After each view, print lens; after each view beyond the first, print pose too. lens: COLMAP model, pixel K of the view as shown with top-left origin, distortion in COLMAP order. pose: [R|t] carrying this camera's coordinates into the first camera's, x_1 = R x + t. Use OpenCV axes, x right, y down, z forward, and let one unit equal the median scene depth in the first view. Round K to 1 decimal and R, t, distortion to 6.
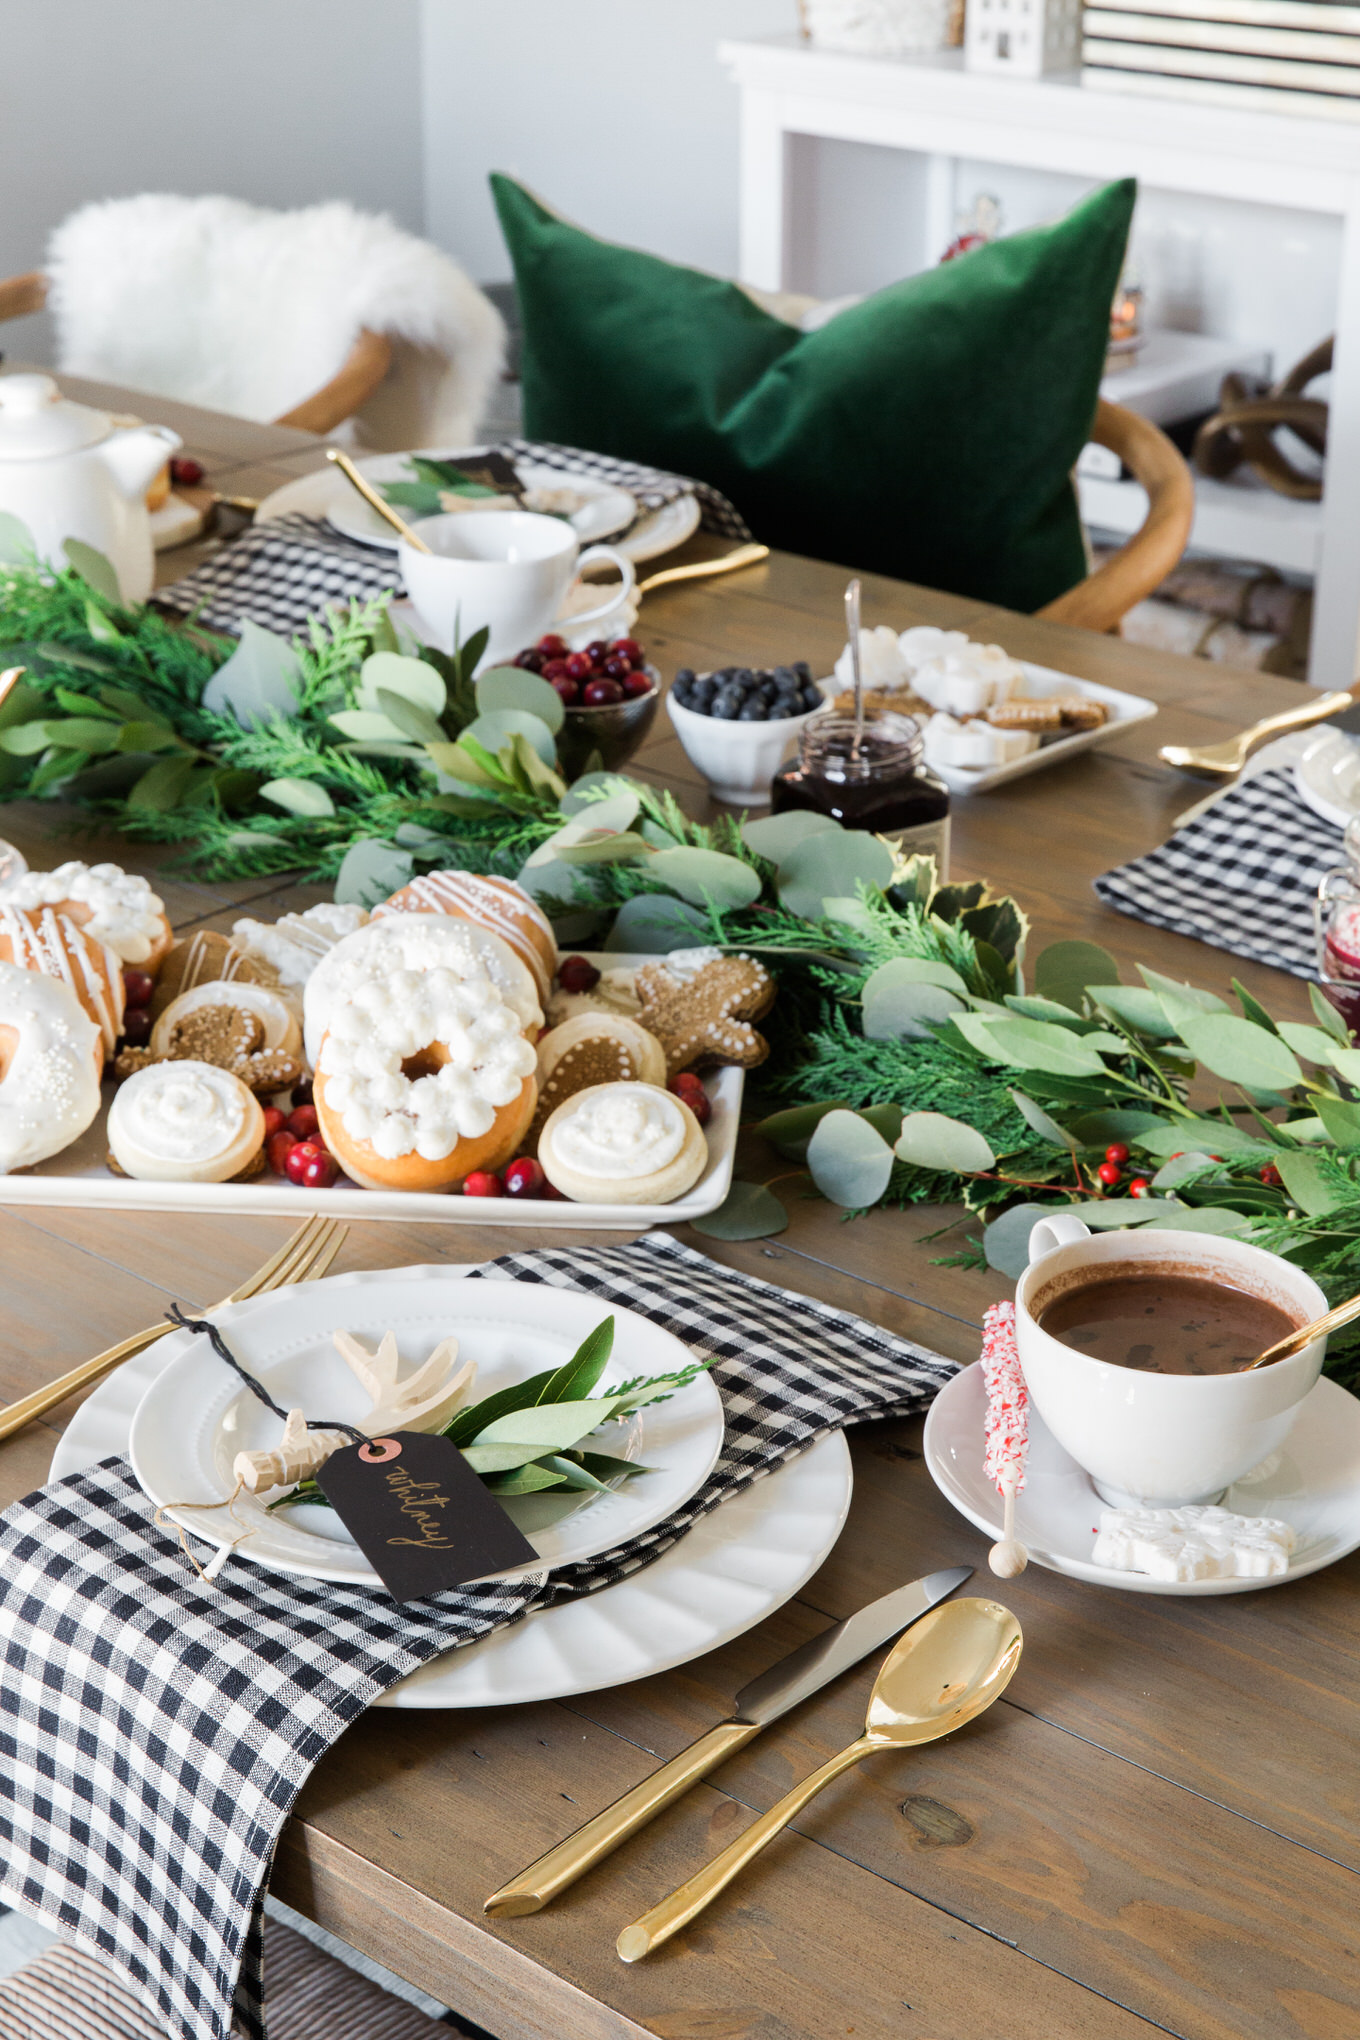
lens RADIAL K [[3220.2, 0, 677.6], [0, 3220.2, 1025.4], [0, 0, 1]] dist [0.012140, 0.000000]
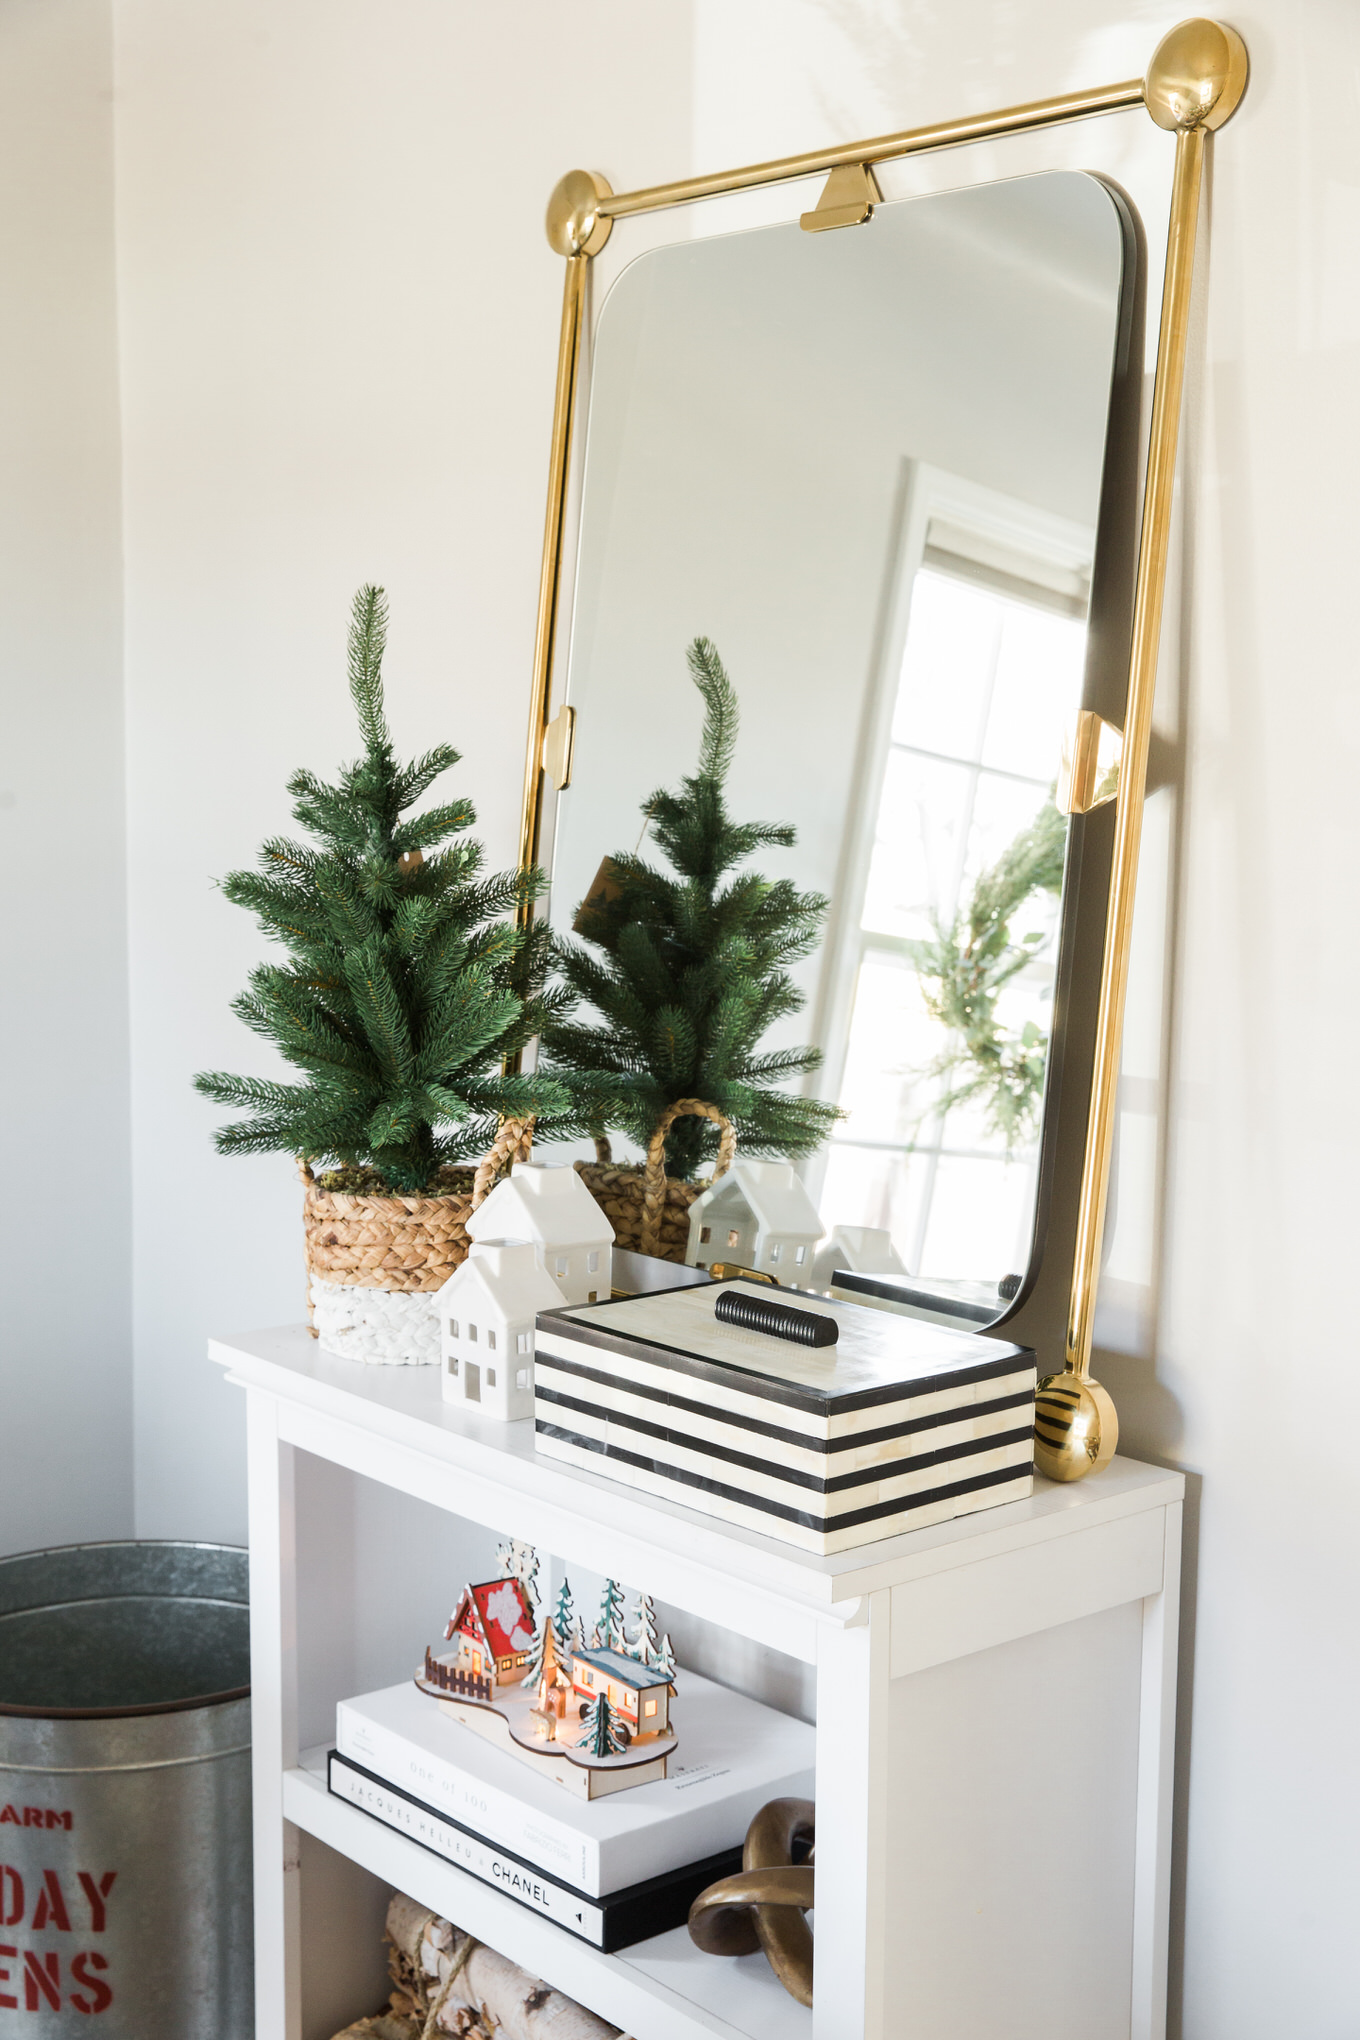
lens RADIAL K [[2605.2, 0, 679.0], [0, 2605.2, 999.3], [0, 0, 1]] dist [0.016816, 0.000000]
pose [[0.991455, 0.025334, -0.127967, 0.427054], [-0.065340, 0.945479, -0.319062, -0.352278], [0.112907, 0.324697, 0.939055, 0.682531]]
